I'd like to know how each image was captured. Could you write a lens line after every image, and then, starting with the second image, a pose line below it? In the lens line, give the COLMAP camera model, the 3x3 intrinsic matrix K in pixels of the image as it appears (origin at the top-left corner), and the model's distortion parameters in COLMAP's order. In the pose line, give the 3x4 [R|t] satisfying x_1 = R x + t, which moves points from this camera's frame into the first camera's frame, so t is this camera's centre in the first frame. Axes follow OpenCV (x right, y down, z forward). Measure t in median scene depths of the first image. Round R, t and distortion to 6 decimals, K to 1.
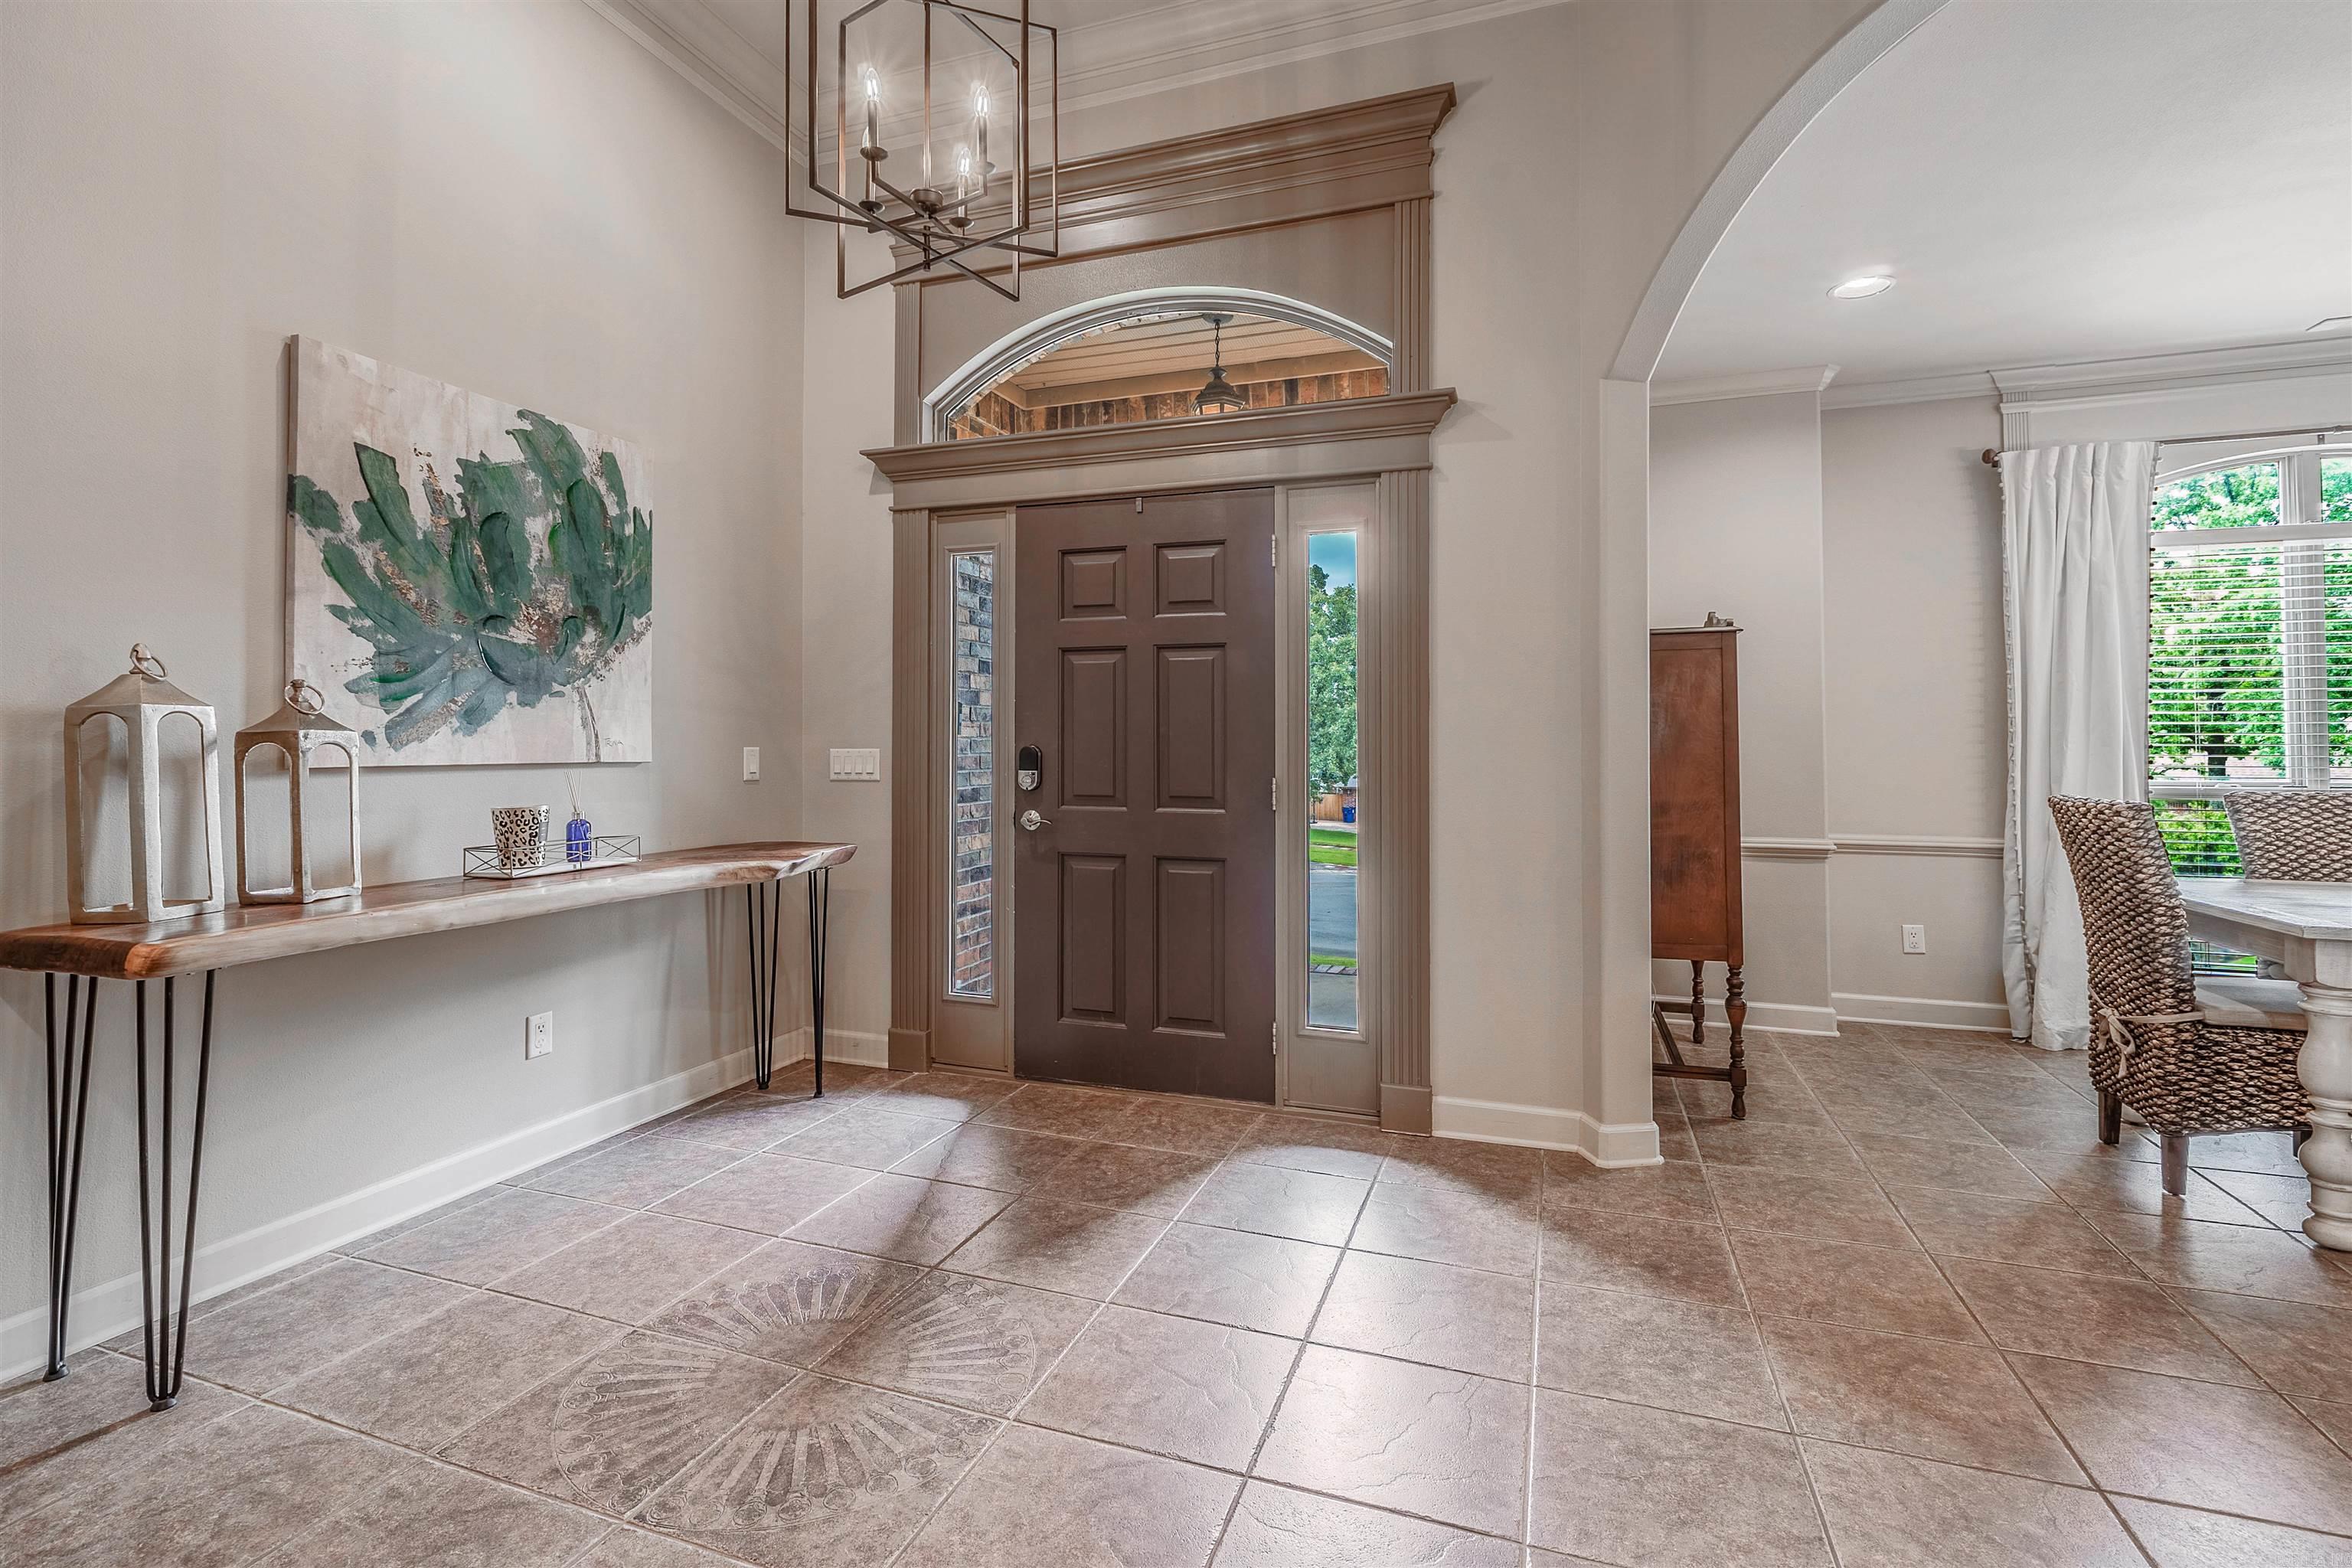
lens RADIAL K [[1071.4, 0, 1116.7], [0, 1071.4, 747.8], [0, 0, 1]] dist [-0.008875, 0.000839]
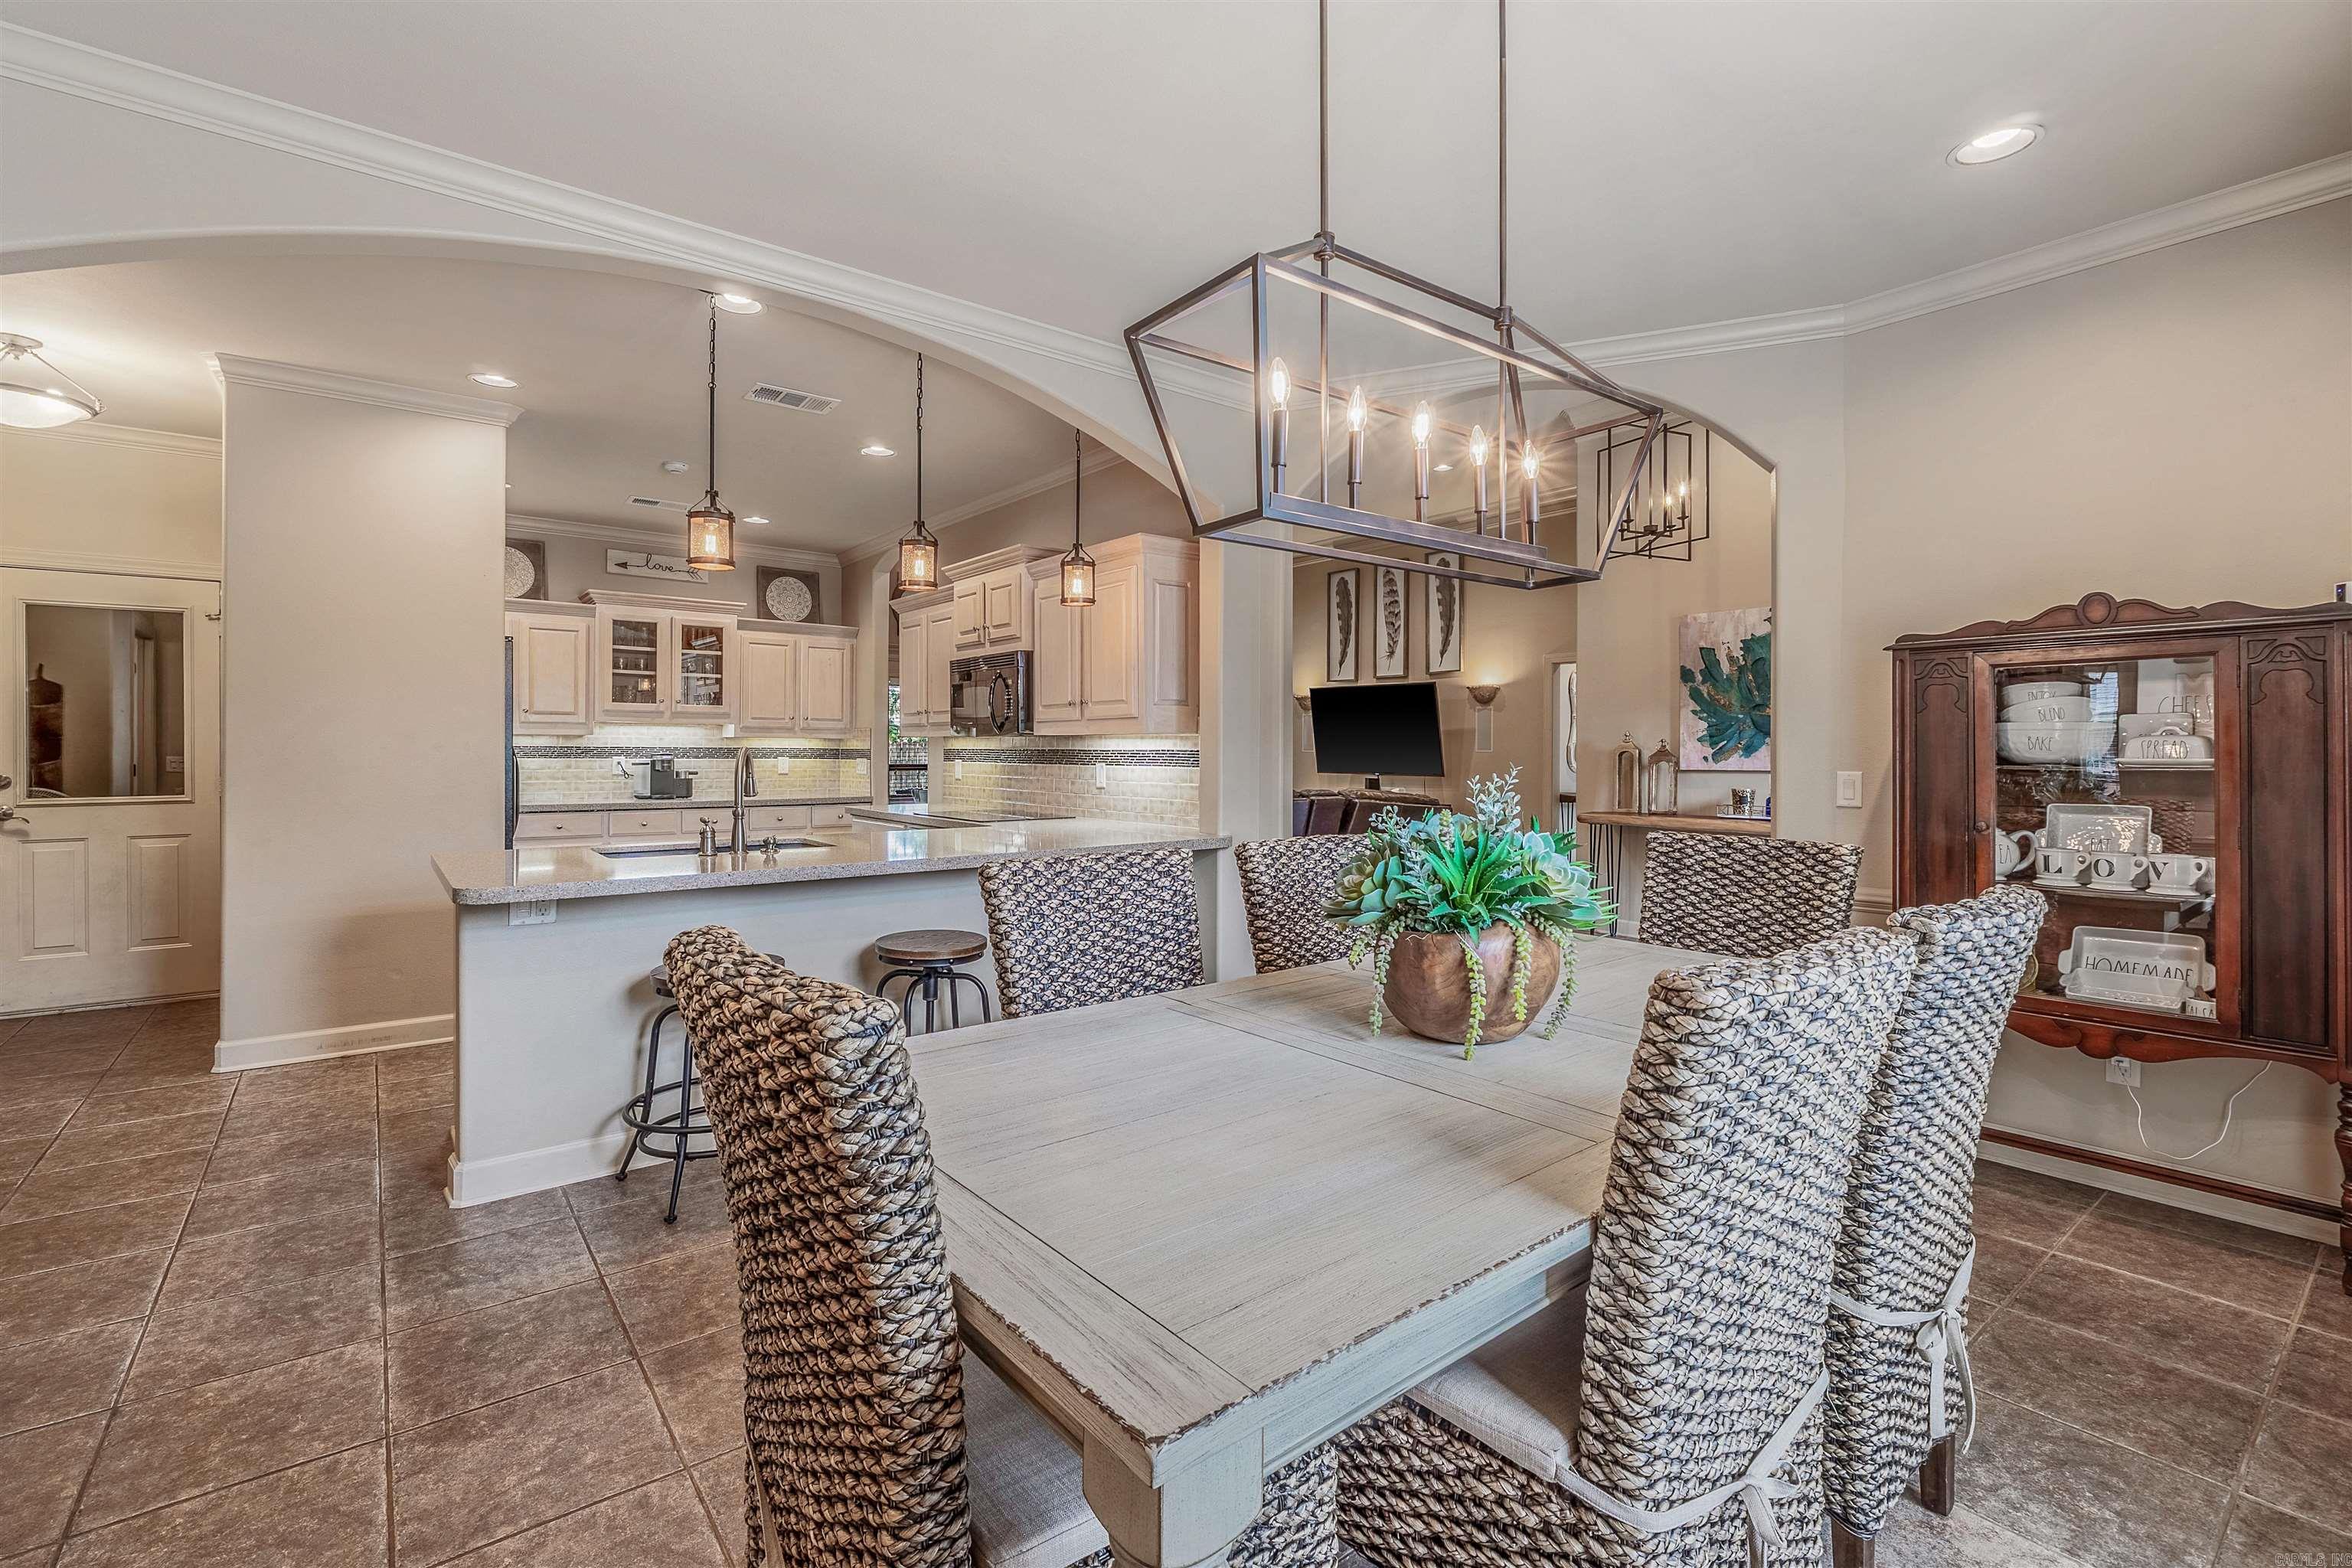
lens RADIAL K [[1071.4, 0, 1184.9], [0, 1071.4, 749.4], [0, 0, 1]] dist [-0.008875, 0.000839]
pose [[-0.505313, -0.001184, -0.862935, 2.155544], [-0.002664, 0.999996, 0.000187, -0.029356], [0.862932, 0.002394, -0.505314, 1.202695]]
